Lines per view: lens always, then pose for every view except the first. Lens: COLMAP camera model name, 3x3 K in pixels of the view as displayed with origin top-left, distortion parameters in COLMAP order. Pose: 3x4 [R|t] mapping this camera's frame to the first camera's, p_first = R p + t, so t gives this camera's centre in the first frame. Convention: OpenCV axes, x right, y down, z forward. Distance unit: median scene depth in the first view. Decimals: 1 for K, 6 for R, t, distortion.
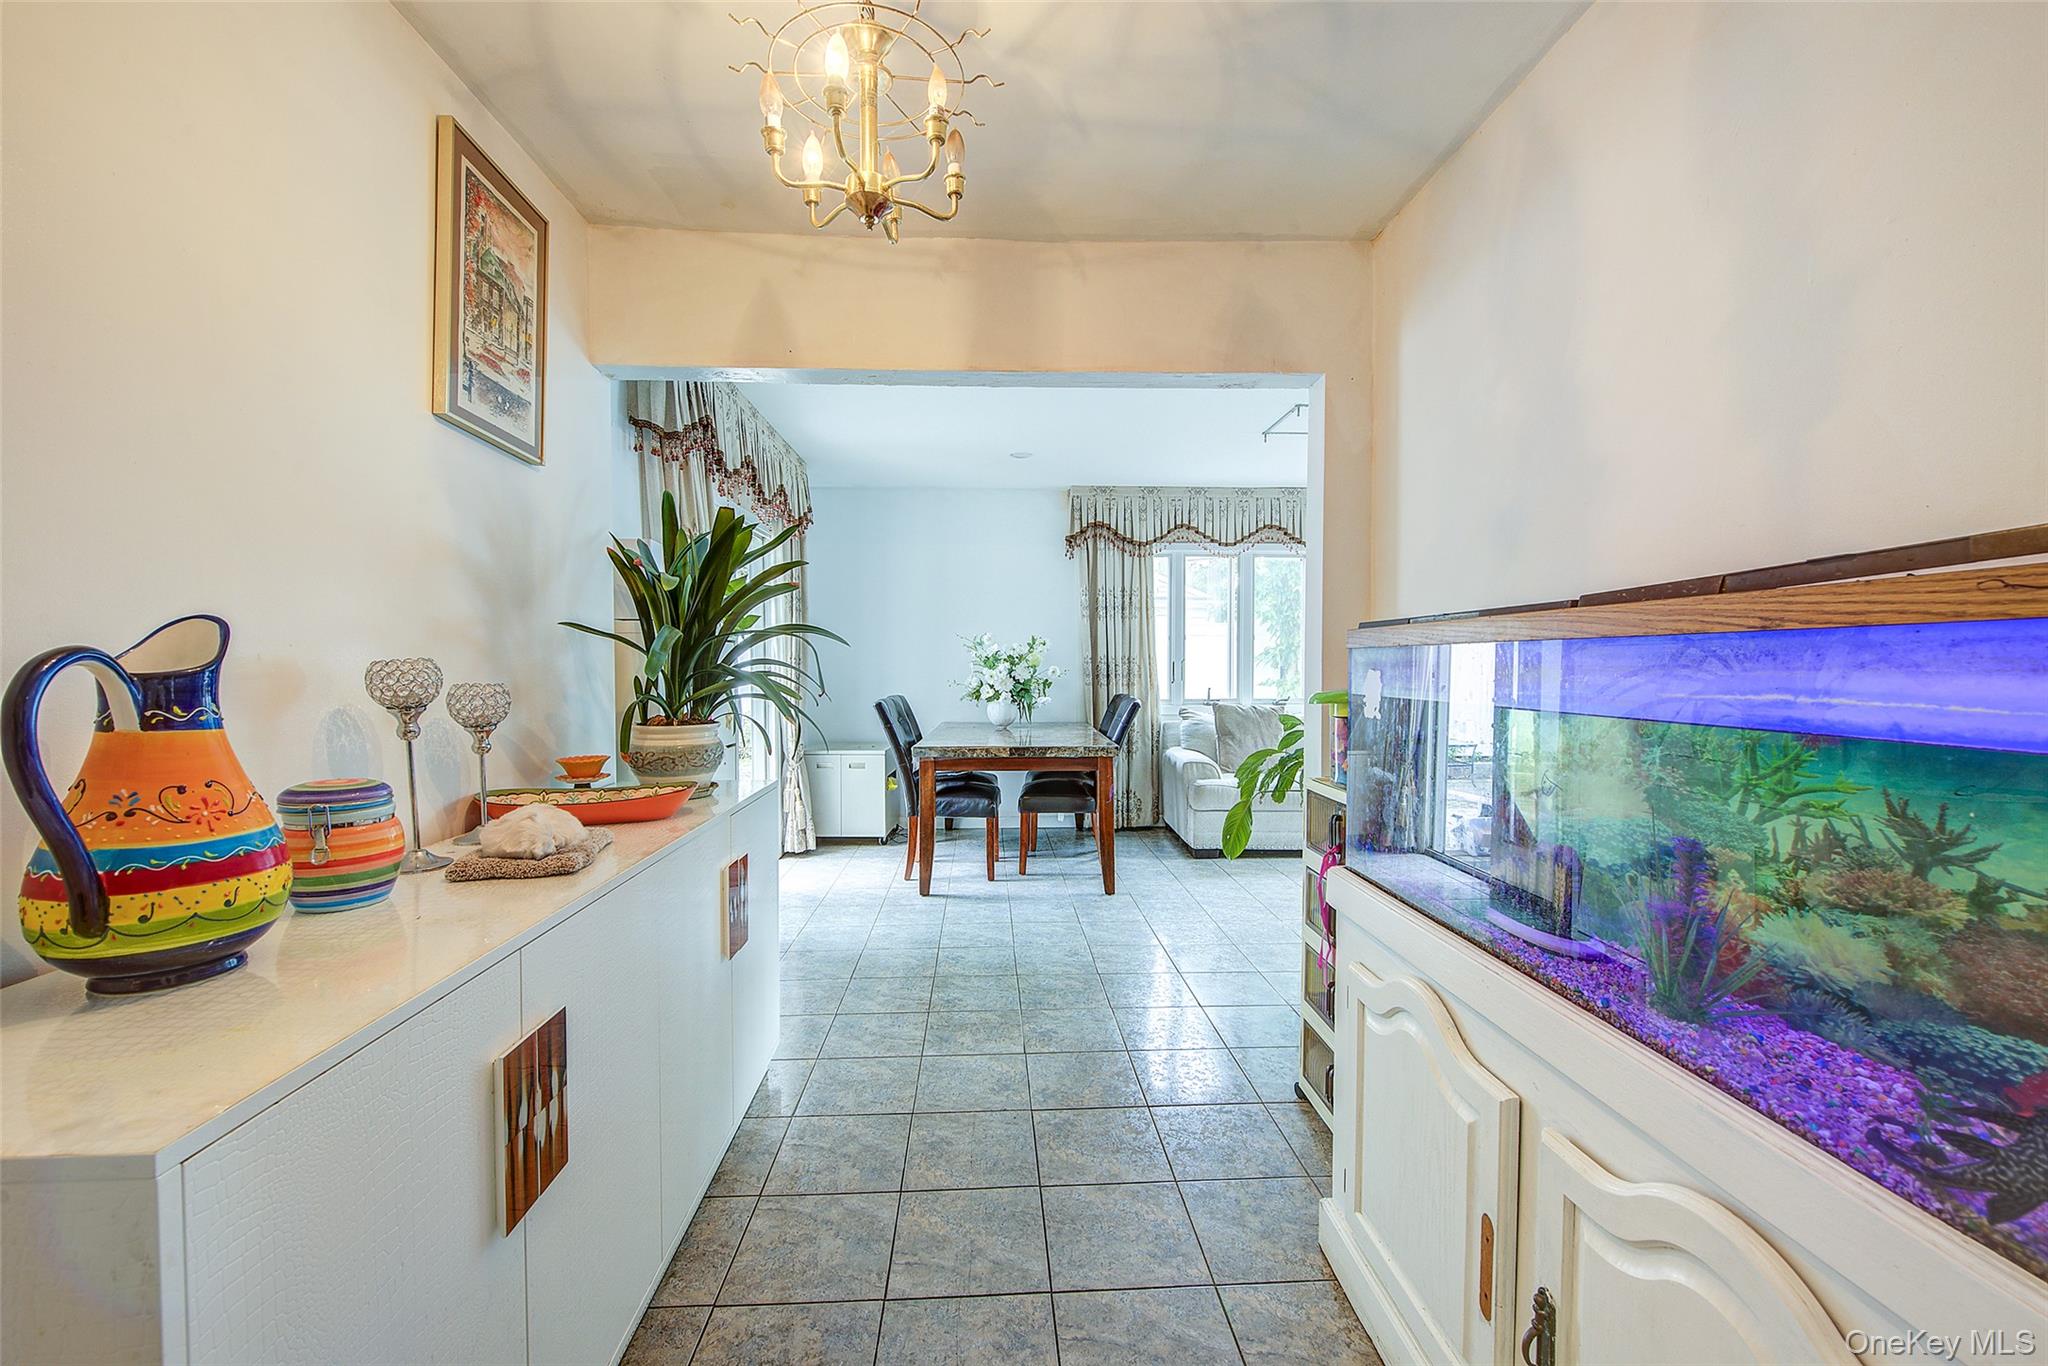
lens RADIAL K [[819.6, 0, 1042.3], [0, 819.6, 685.0], [0, 0, 1]] dist [0.001808, -0.004933]
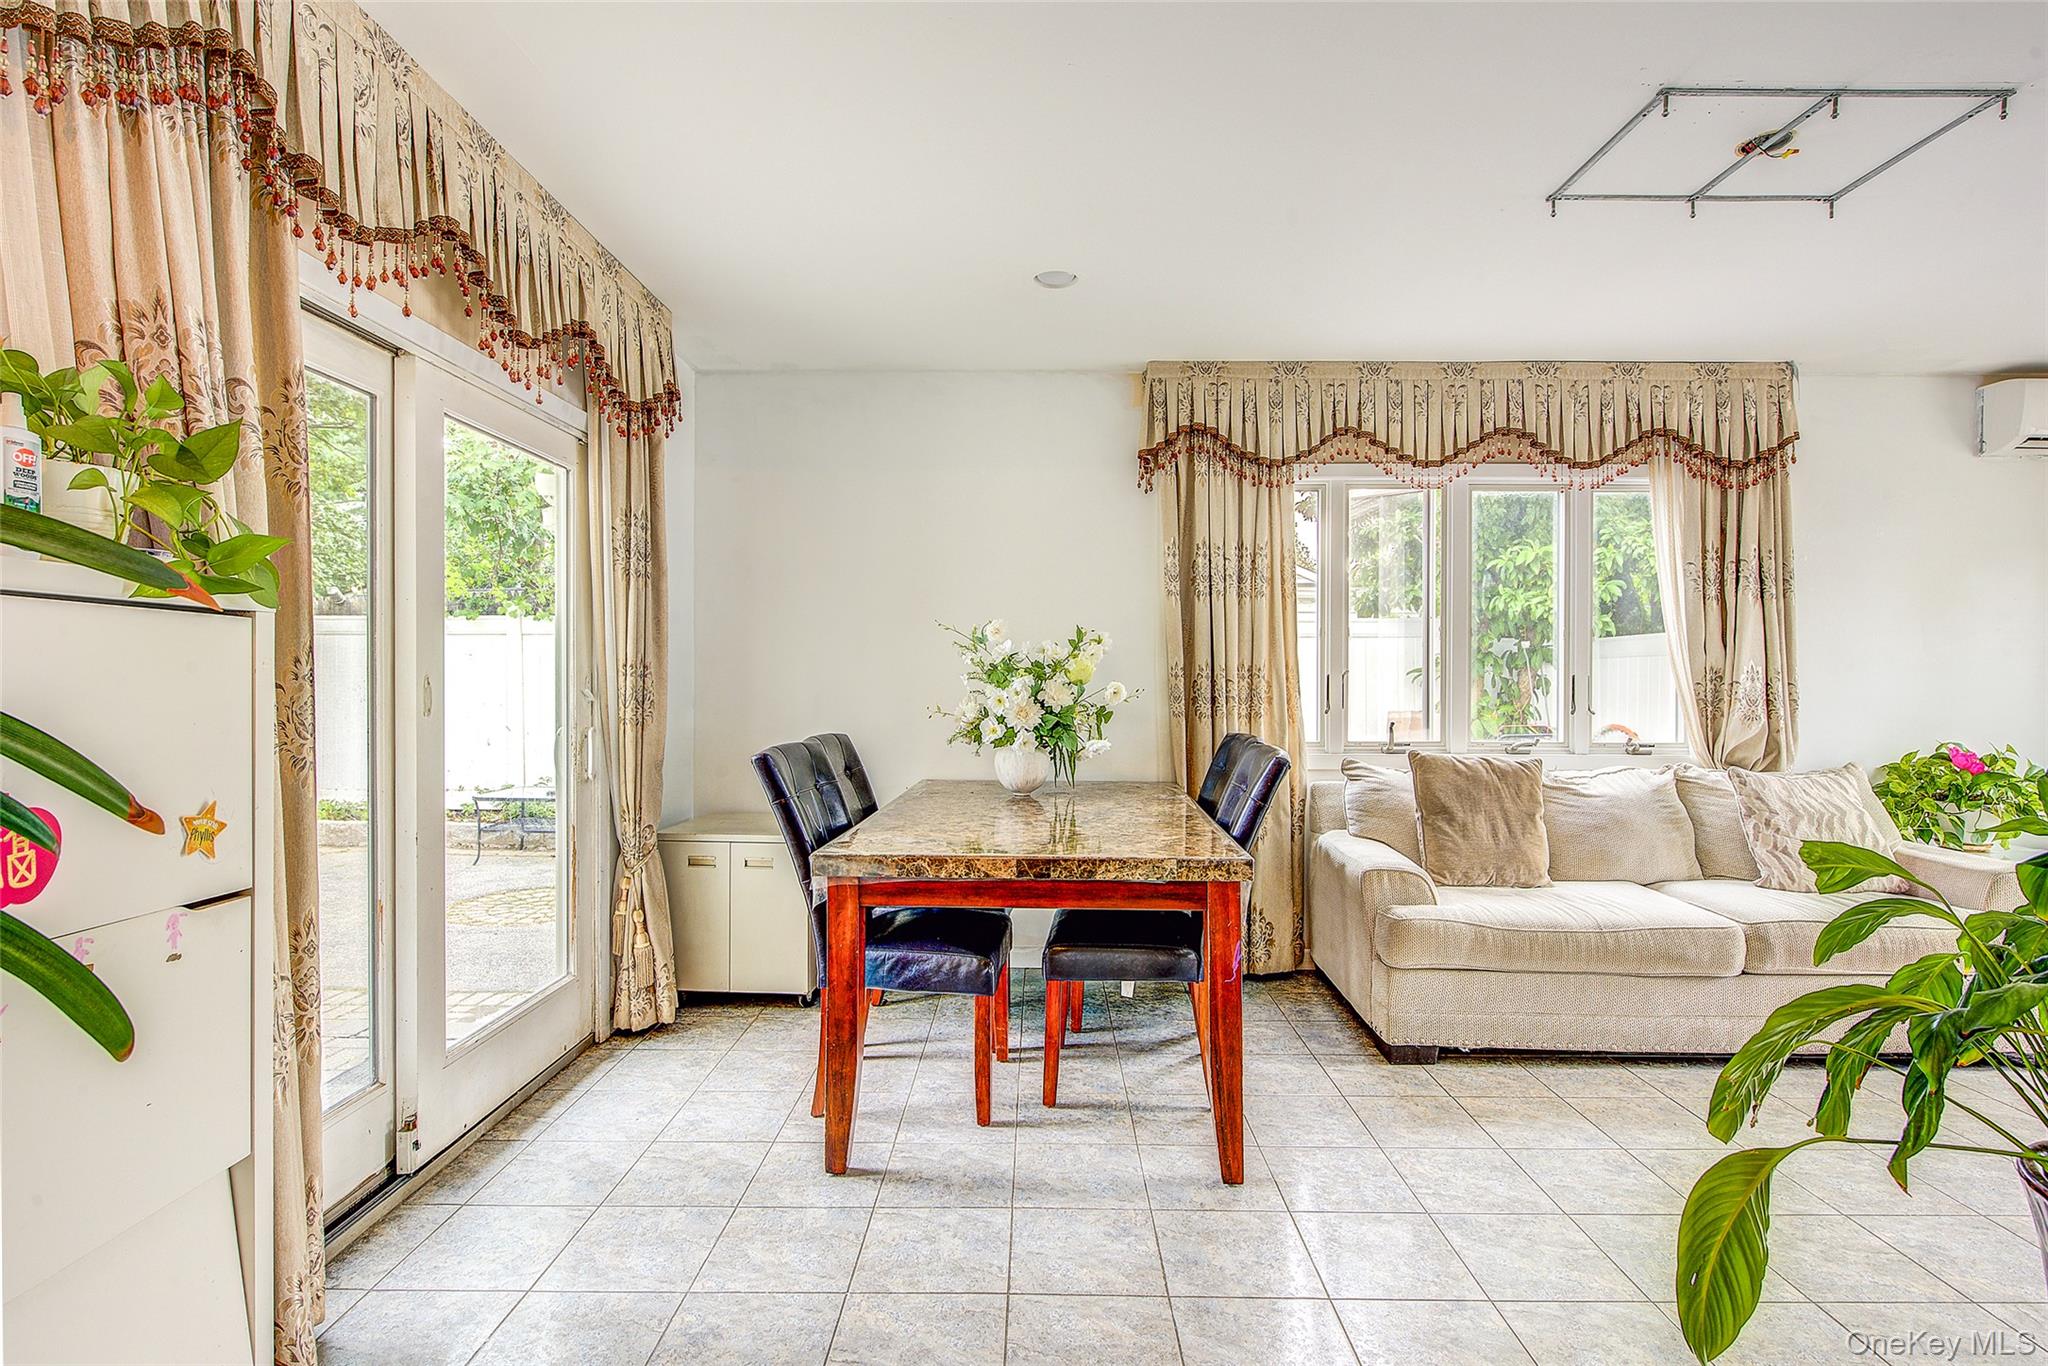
lens RADIAL K [[1009.1, 0, 1033.6], [0, 1009.1, 681.5], [0, 0, 1]] dist [-0.003865, -0.001393]
pose [[0.998208, 0.005292, -0.059614, -0.000980], [-0.006589, 0.999746, -0.021575, -0.009007], [0.059484, 0.021929, 0.997988, 0.343559]]
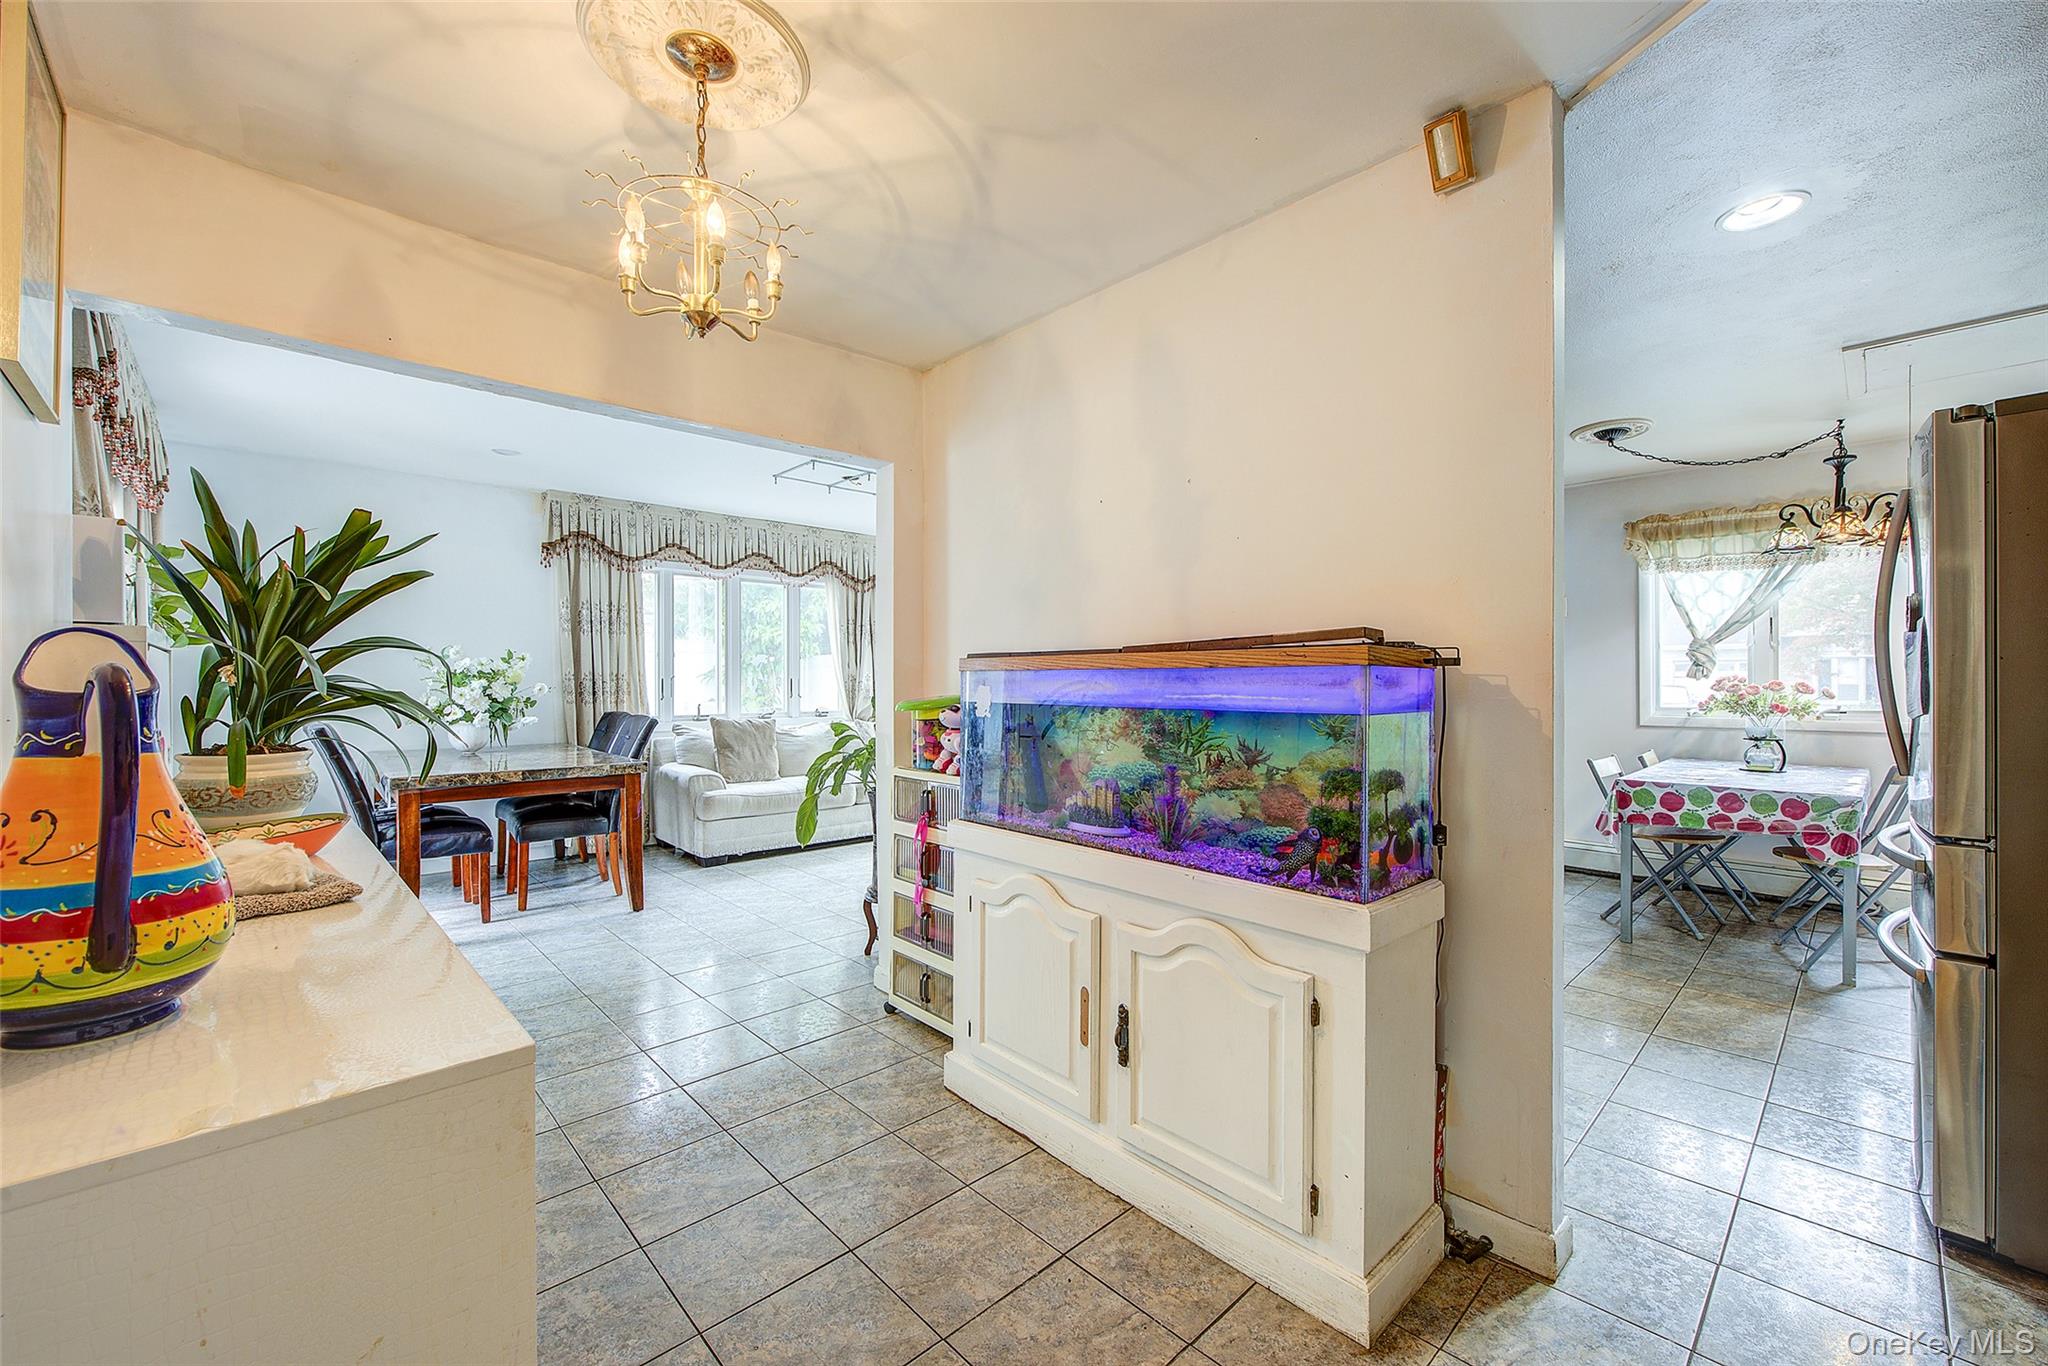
lens RADIAL K [[813.0, 0, 1052.7], [0, 813.0, 683.2], [0, 0, 1]] dist [0.000461, 0.000017]
pose [[0.751260, -0.001156, 0.660005, -0.159741], [0.015890, 0.999740, -0.016335, 0.001240], [-0.659815, 0.022760, 0.751083, -0.072409]]
